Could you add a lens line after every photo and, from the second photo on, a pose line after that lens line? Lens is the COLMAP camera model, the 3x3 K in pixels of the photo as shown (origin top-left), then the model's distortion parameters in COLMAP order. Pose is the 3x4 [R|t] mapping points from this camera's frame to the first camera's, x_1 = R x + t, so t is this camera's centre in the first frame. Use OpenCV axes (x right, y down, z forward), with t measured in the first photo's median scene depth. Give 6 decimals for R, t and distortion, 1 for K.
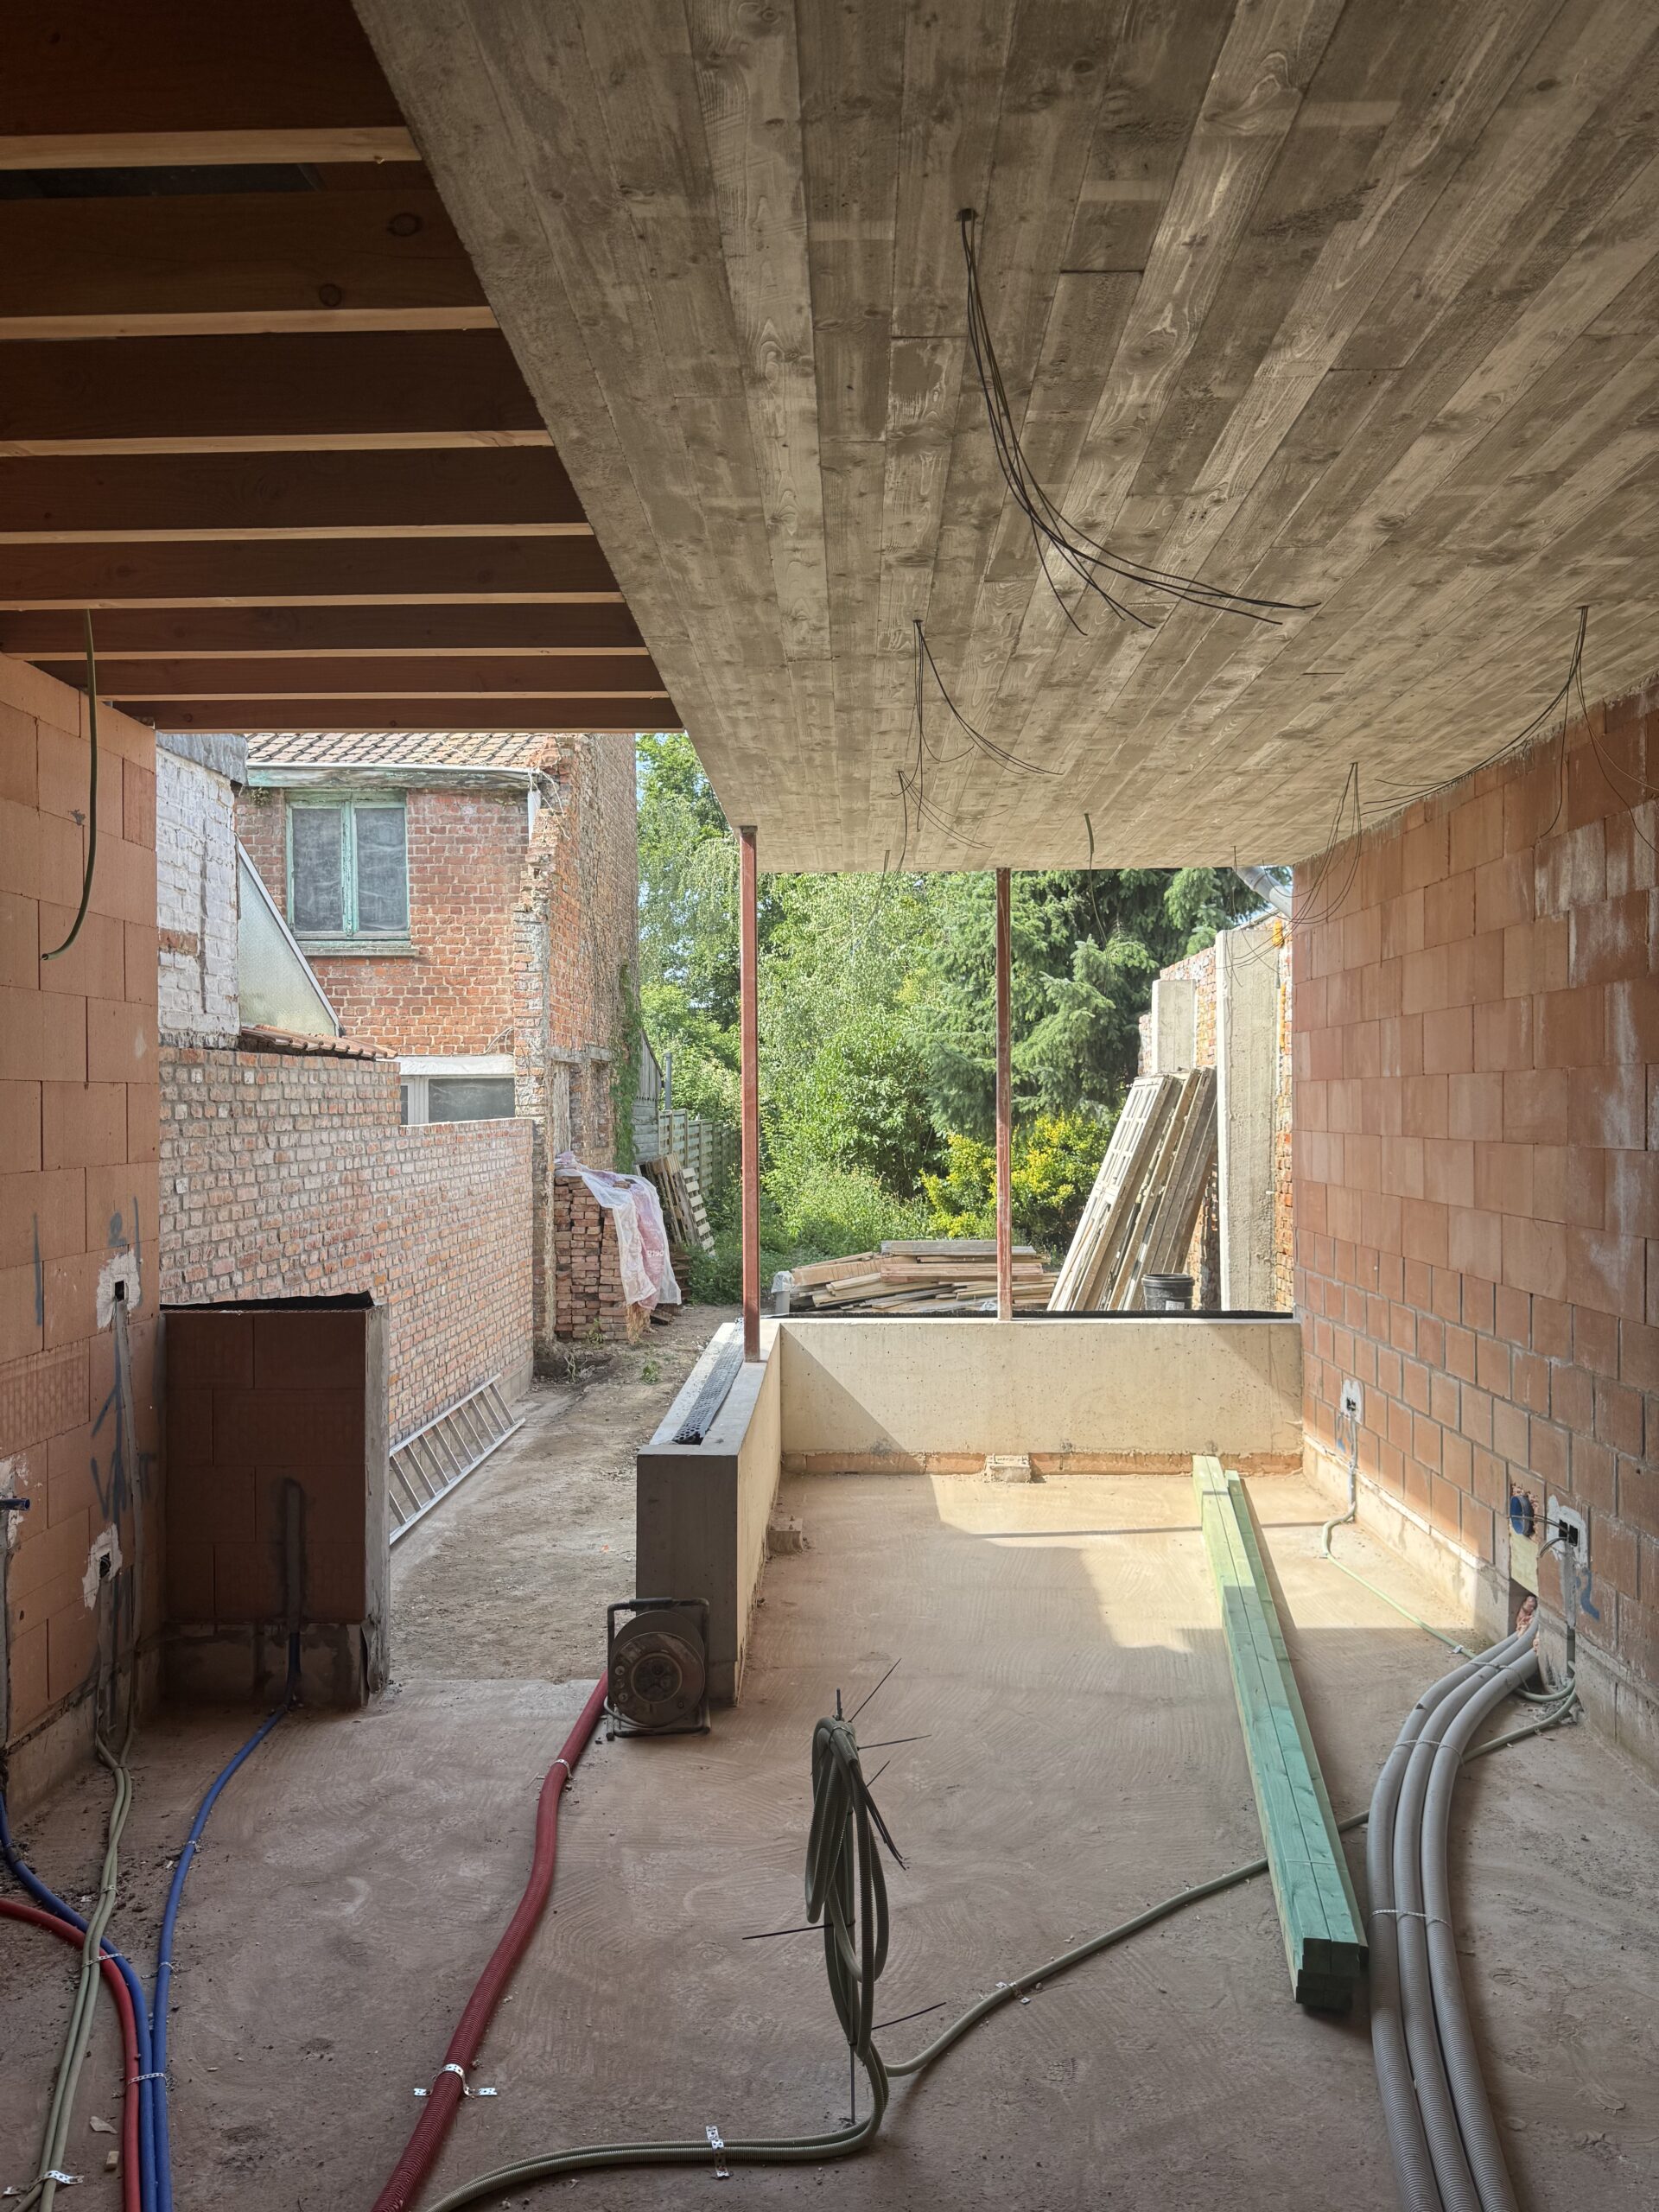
lens RADIAL K [[1635.8, 0, 875.6], [0, 1635.8, 1128.6], [0, 0, 1]] dist [0.065631, -0.036262]
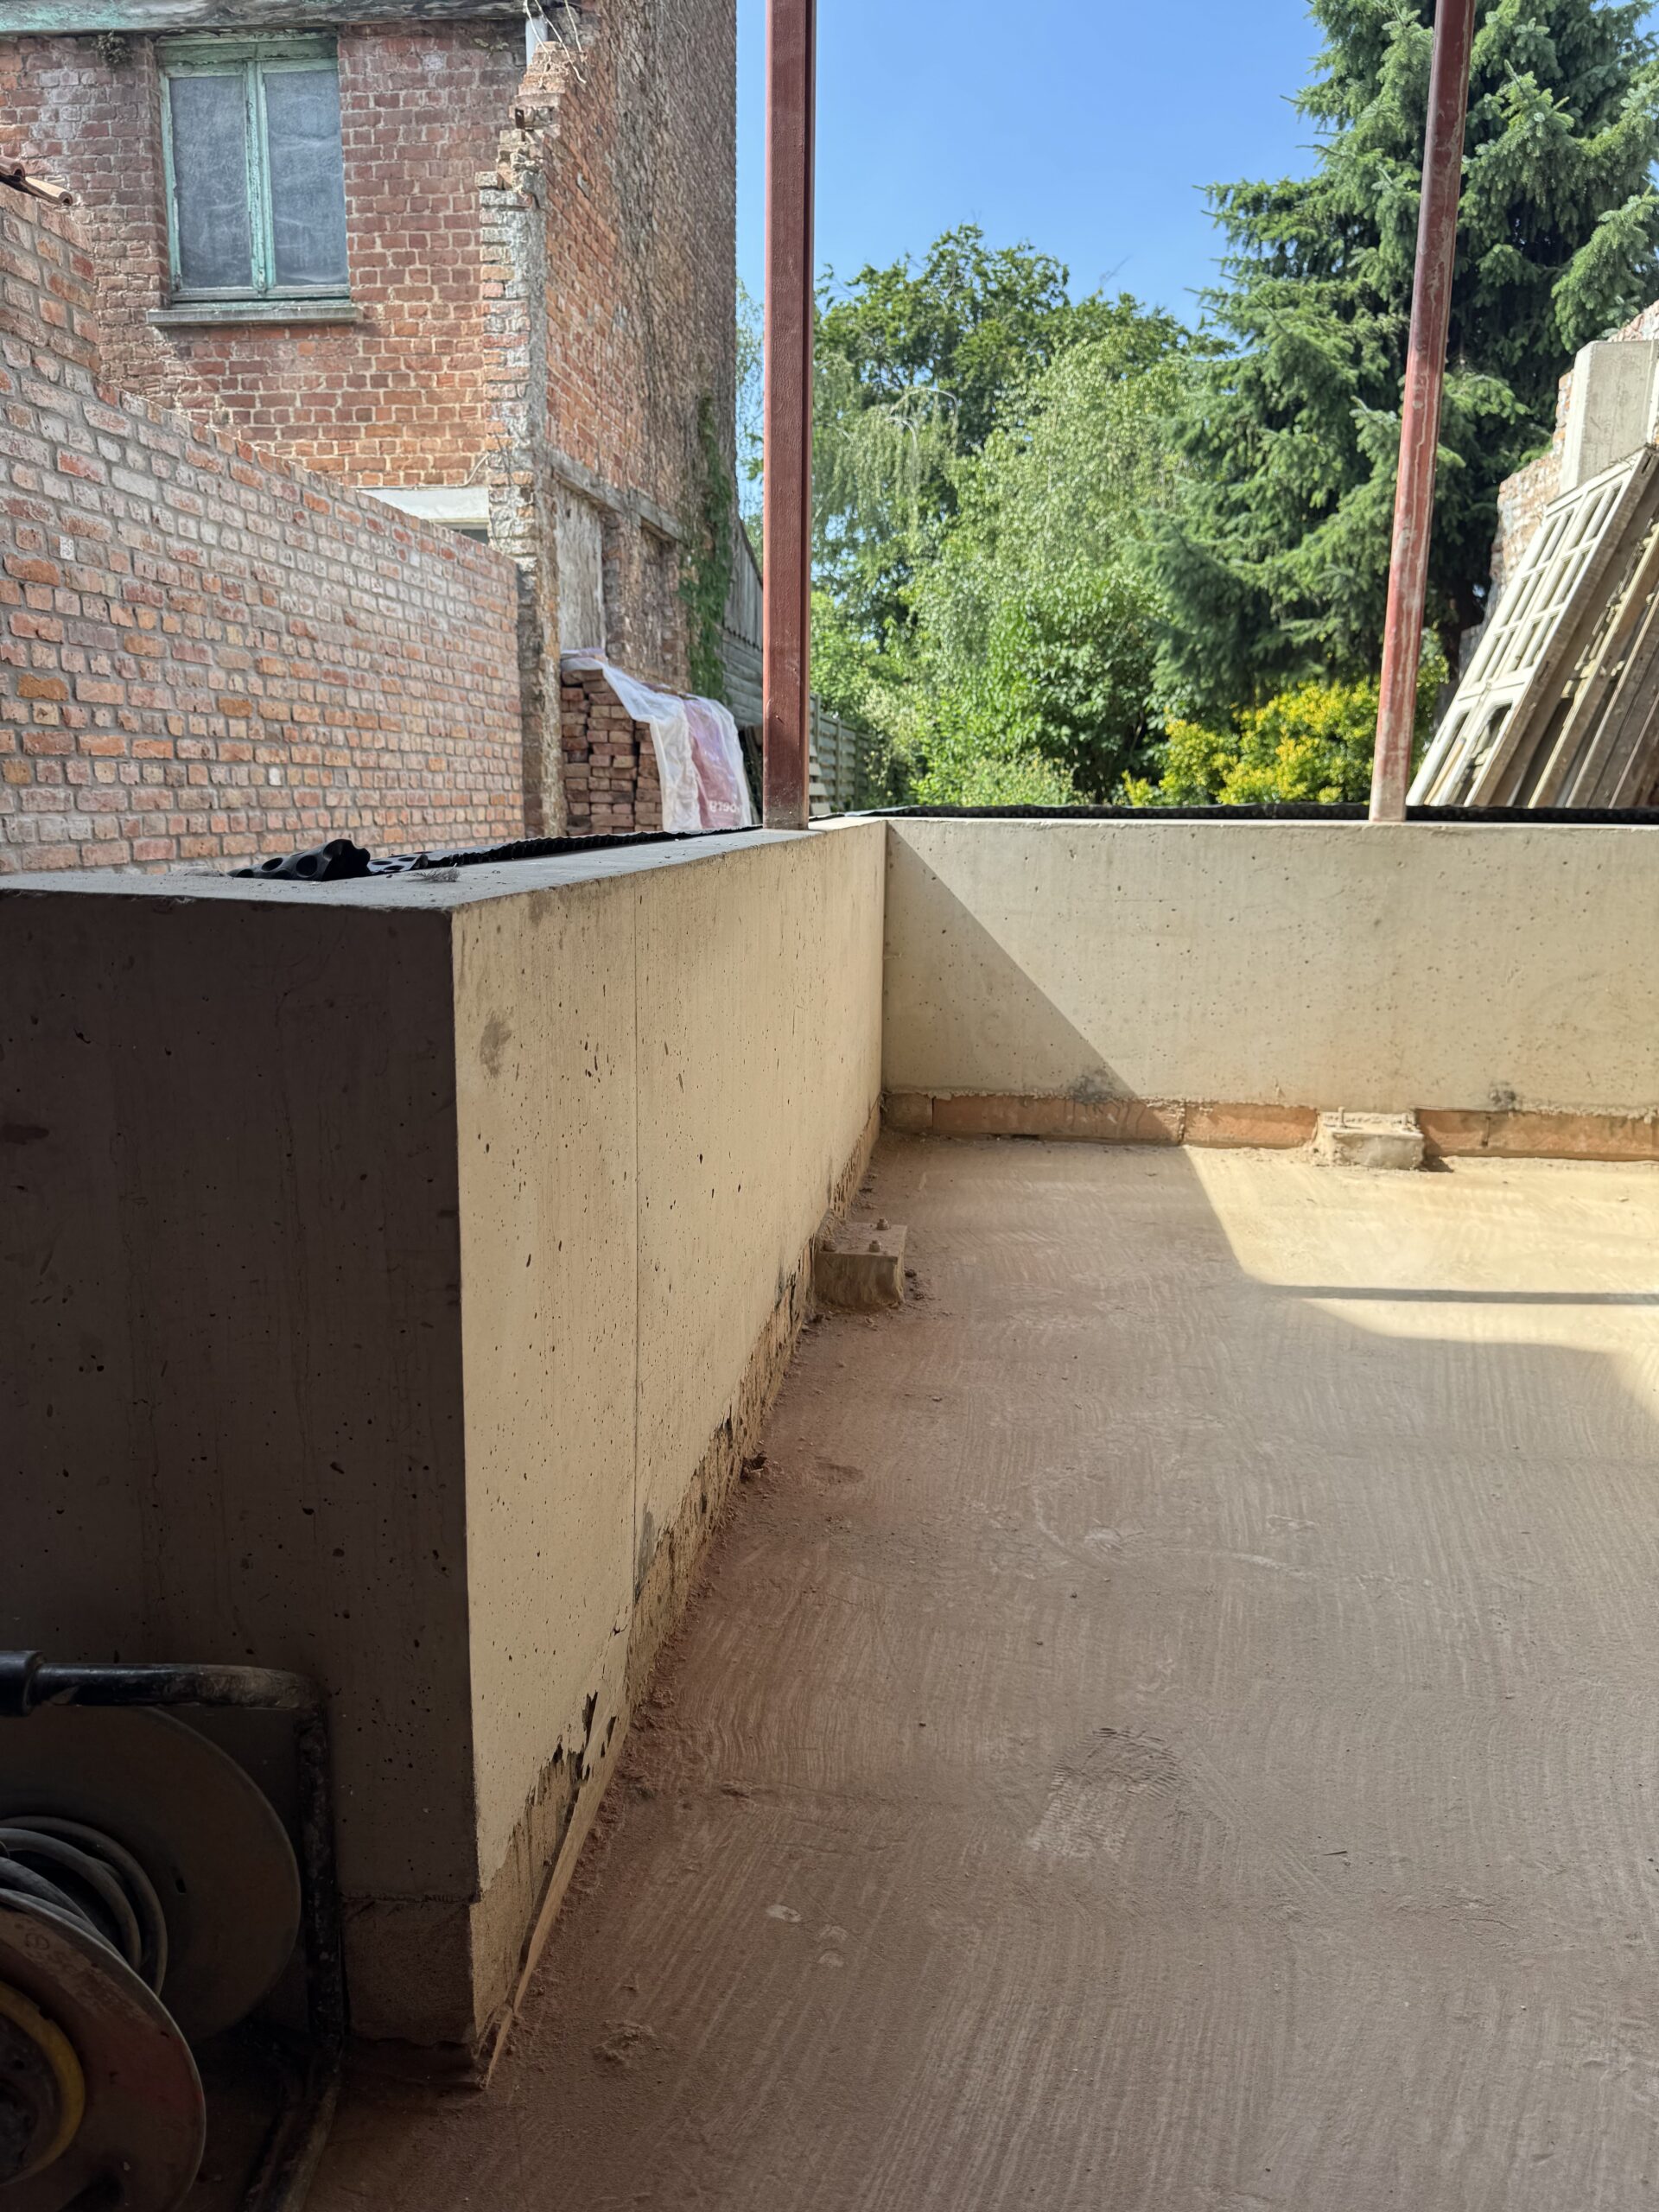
lens RADIAL K [[1635.8, 0, 821.5], [0, 1635.8, 1175.8], [0, 0, 1]] dist [0.065631, -0.036262]
pose [[0.990726, 0.043543, -0.128707, -0.007713], [-0.015865, 0.977851, 0.208700, 0.078768], [0.134944, -0.204723, 0.969473, 0.338685]]
